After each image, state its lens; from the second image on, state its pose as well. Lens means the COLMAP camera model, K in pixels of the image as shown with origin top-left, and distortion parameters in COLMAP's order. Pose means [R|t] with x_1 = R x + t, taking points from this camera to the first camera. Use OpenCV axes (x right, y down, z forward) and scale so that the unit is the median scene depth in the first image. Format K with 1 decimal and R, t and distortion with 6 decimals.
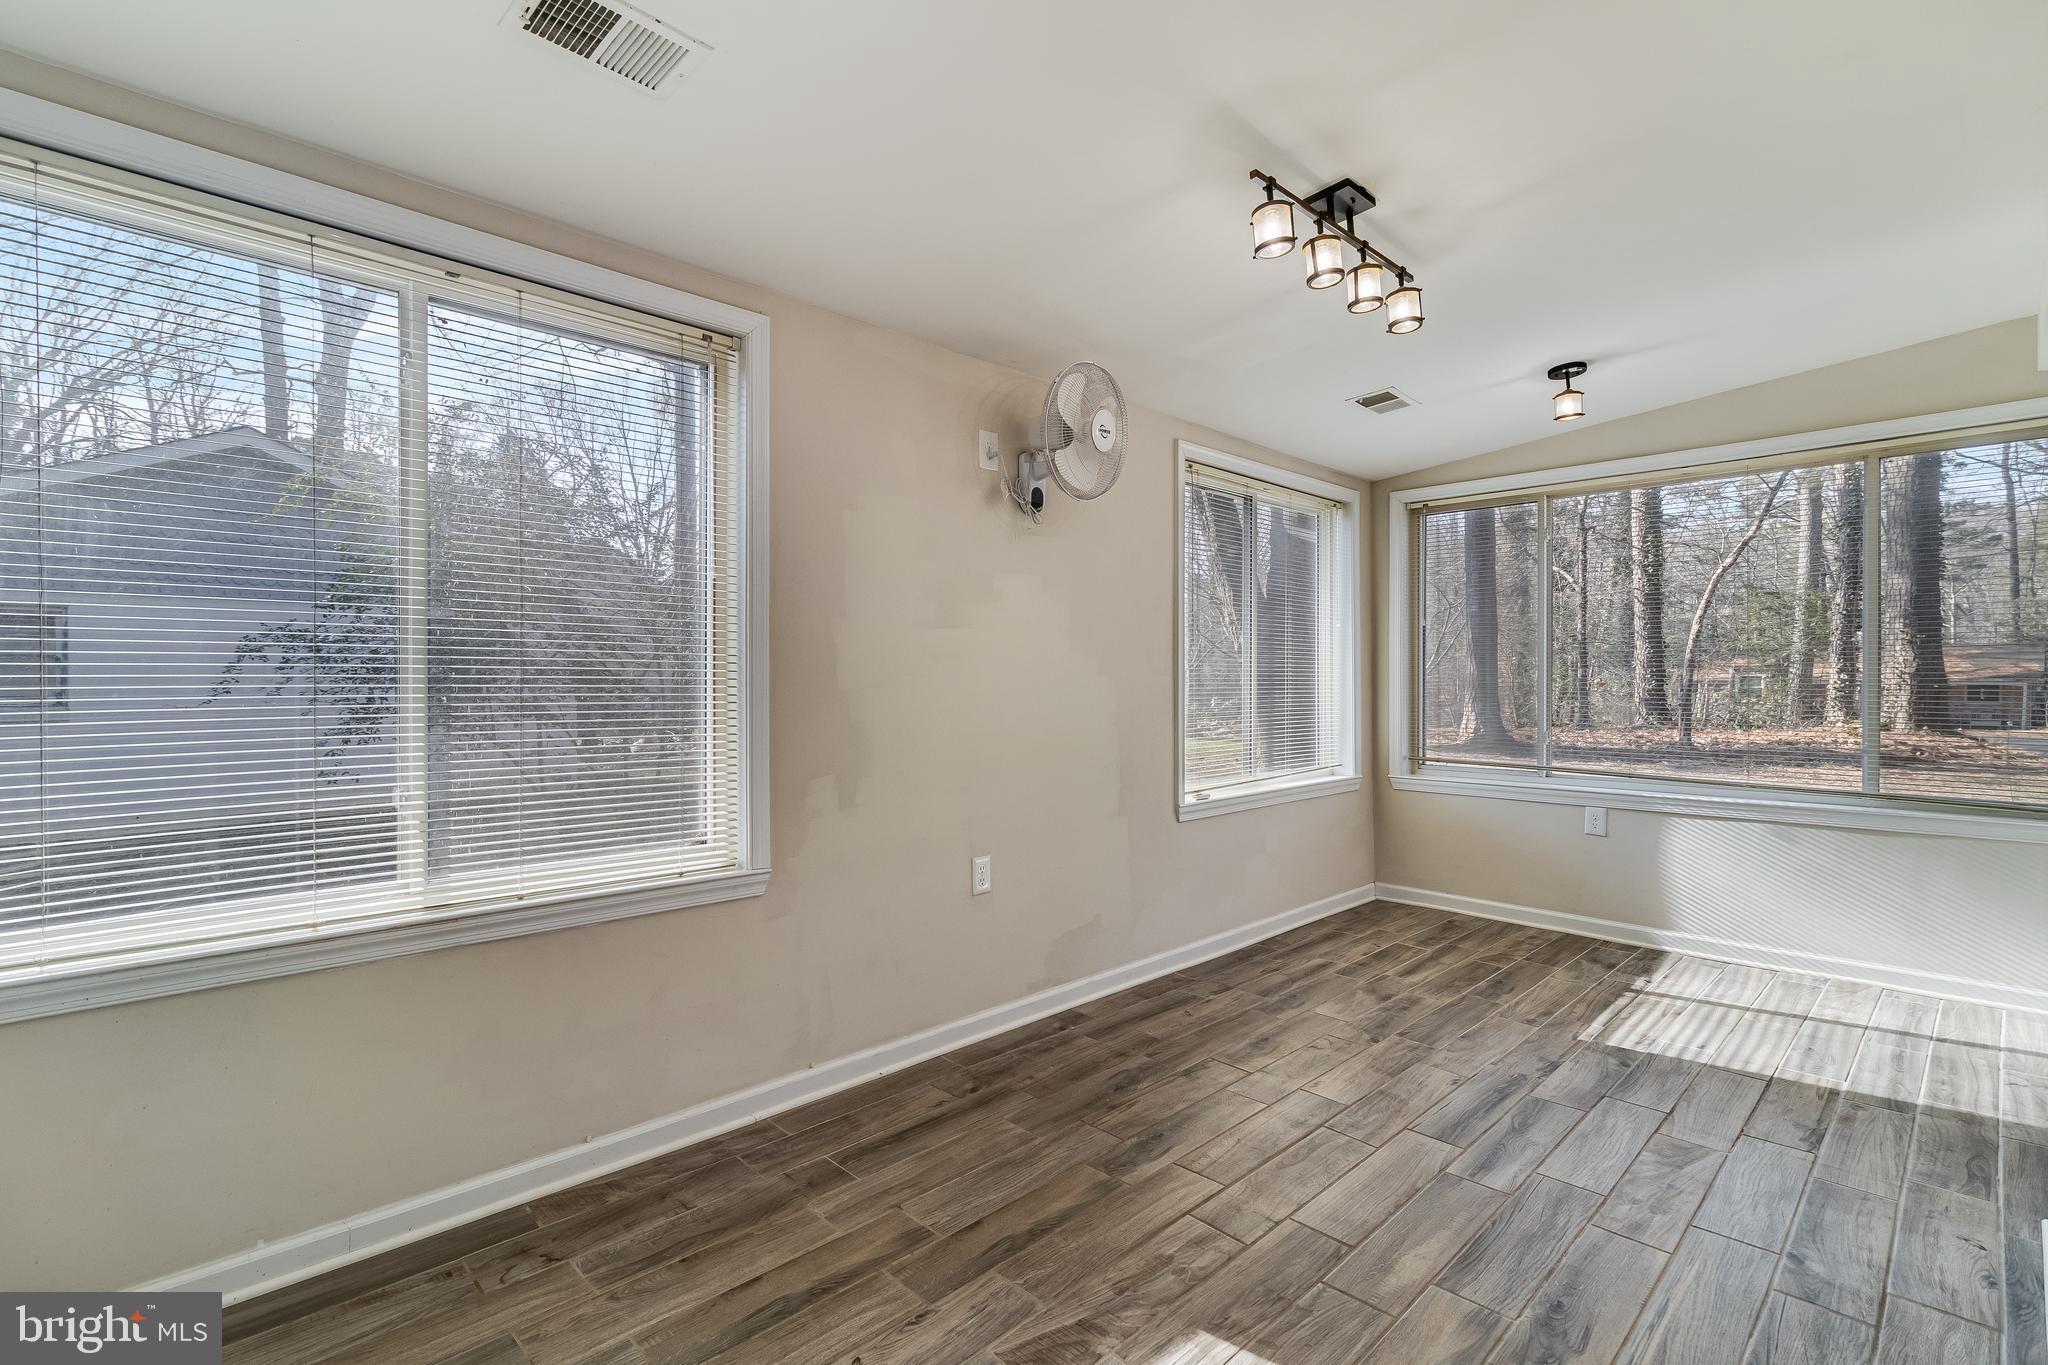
lens RADIAL K [[955.3, 0, 1025.9], [0, 955.3, 673.4], [0, 0, 1]] dist [0.002002, -0.000150]
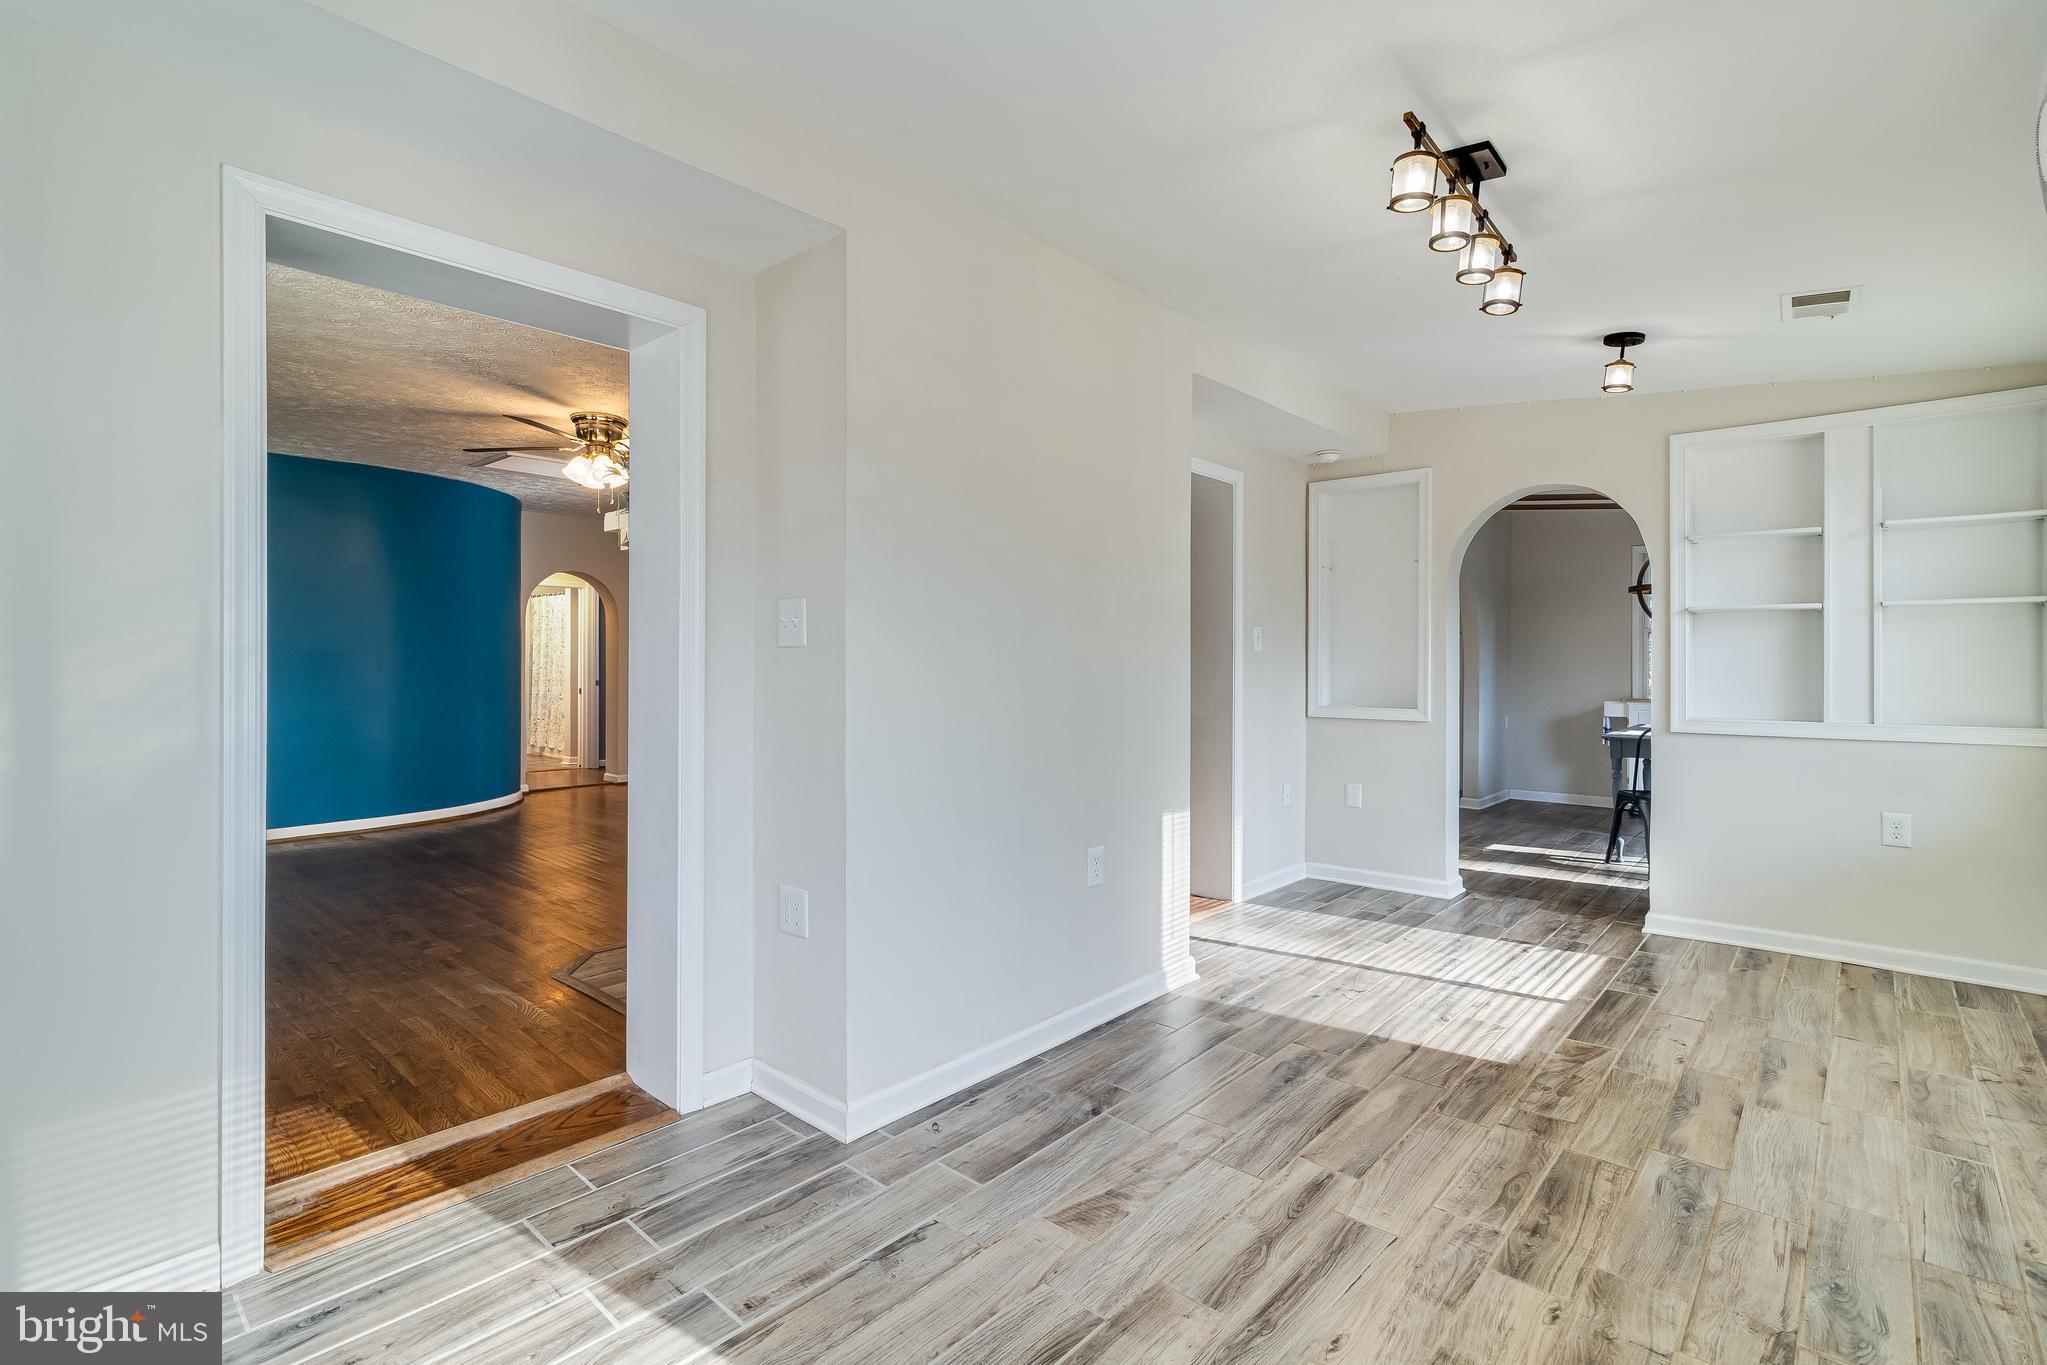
lens RADIAL K [[954.9, 0, 1025.4], [0, 954.9, 673.4], [0, 0, 1]] dist [0.002002, -0.000150]
pose [[-0.998009, -0.000555, -0.063068, 0.835543], [-0.001134, 0.999958, 0.009132, 0.007069], [0.063060, 0.009185, -0.997967, 1.938547]]
